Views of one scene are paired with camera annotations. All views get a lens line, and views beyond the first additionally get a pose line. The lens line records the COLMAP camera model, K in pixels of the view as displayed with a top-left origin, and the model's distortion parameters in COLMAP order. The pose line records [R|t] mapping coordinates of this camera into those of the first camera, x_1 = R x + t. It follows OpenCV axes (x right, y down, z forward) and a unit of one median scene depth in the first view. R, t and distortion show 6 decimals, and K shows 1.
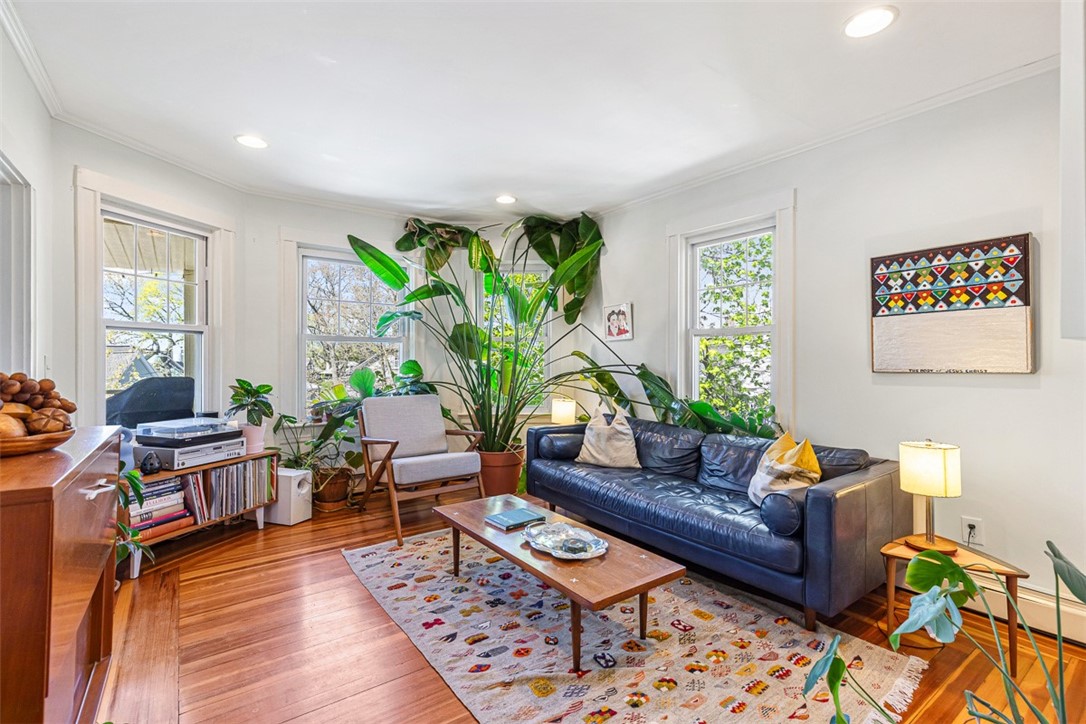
lens RADIAL K [[493.0, 0, 546.3], [0, 493.0, 358.8], [0, 0, 1]] dist [0.002877, 0.000244]
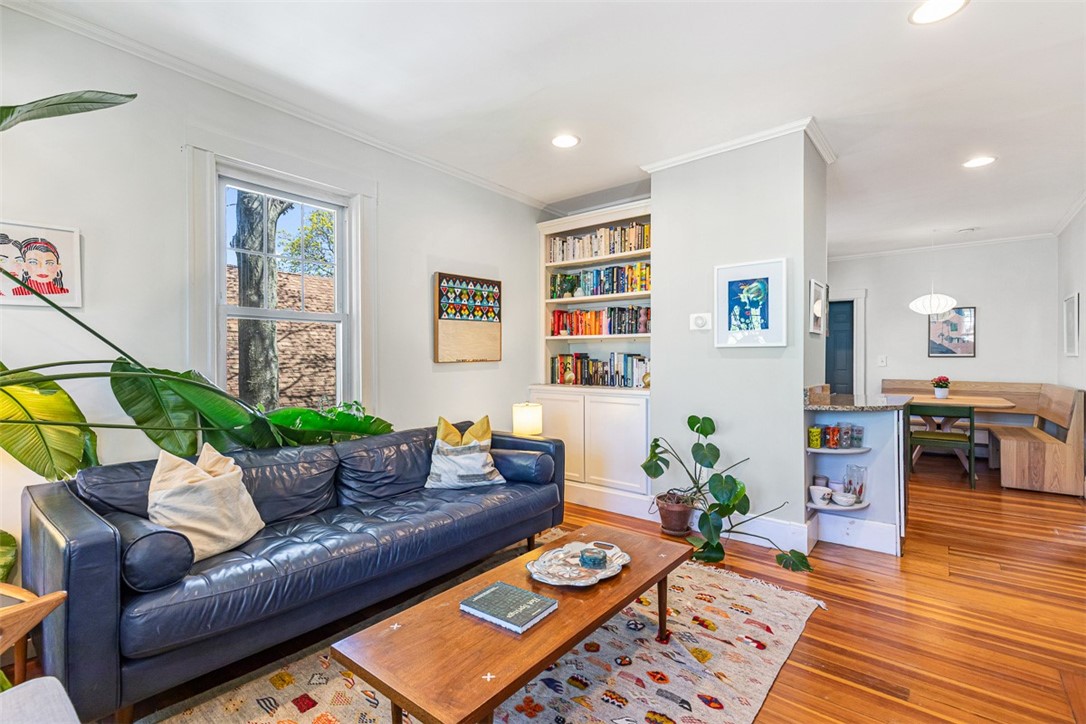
lens RADIAL K [[509.1, 0, 527.5], [0, 509.1, 358.8], [0, 0, 1]] dist [0.000872, 0.000238]
pose [[-0.241341, -0.003447, 0.970434, -0.510624], [-0.001072, 0.999994, 0.003285, 0.010359], [-0.970440, -0.000248, -0.241343, 0.841635]]
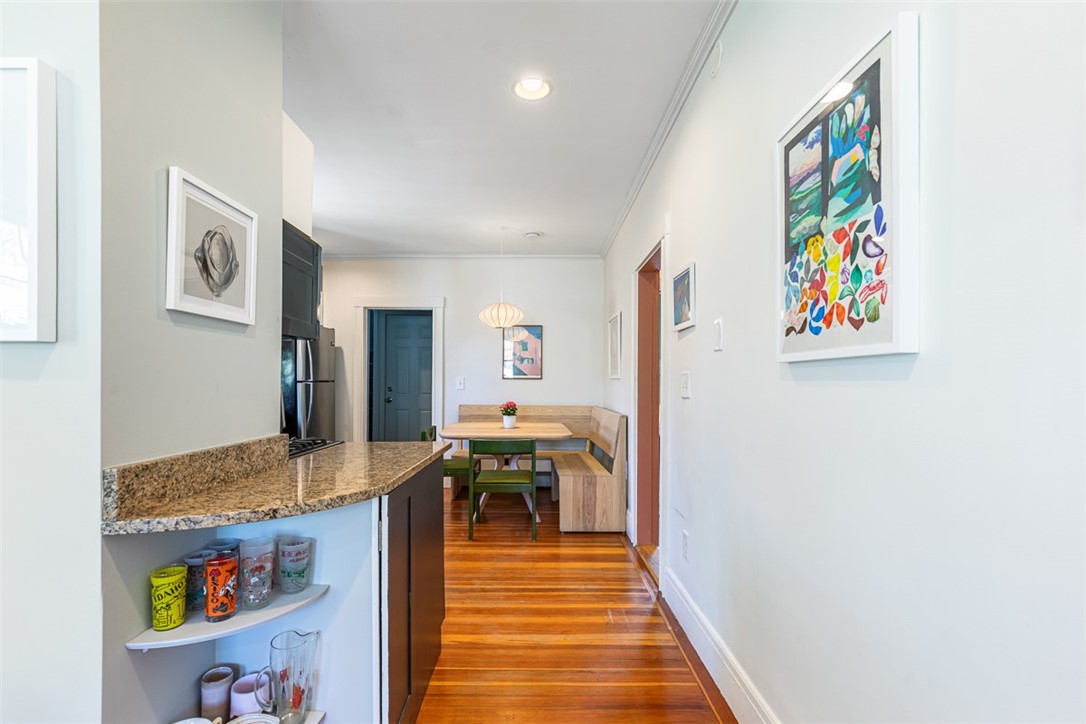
lens RADIAL K [[502.2, 0, 538.1], [0, 502.2, 379.3], [0, 0, 1]] dist [0.000533, -0.000050]
pose [[-0.804895, -0.004251, 0.593402, -0.148719], [-0.005986, 0.999982, -0.000957, 0.010427], [-0.593388, -0.004322, -0.804905, 0.260945]]
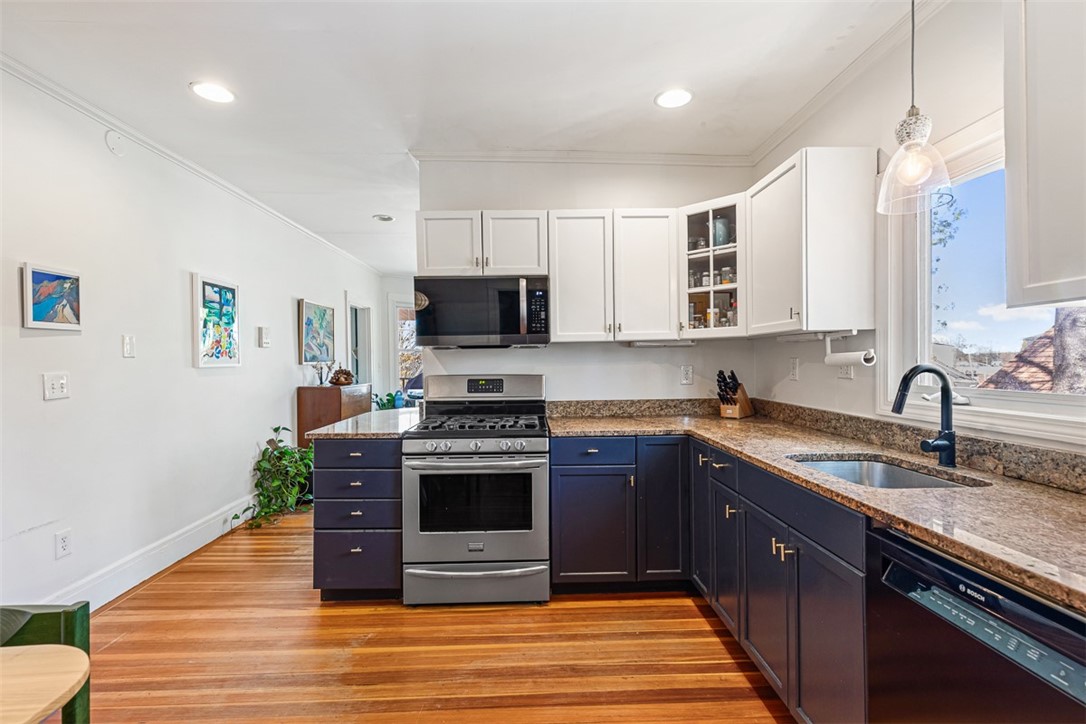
lens RADIAL K [[479.9, 0, 548.4], [0, 479.9, 362.5], [0, 0, 1]] dist [0.001740, 0.000196]
pose [[0.838451, -0.009832, -0.544888, 0.969919], [0.013704, 0.999901, 0.003044, -0.007046], [0.544804, -0.010020, 0.838503, -0.563395]]
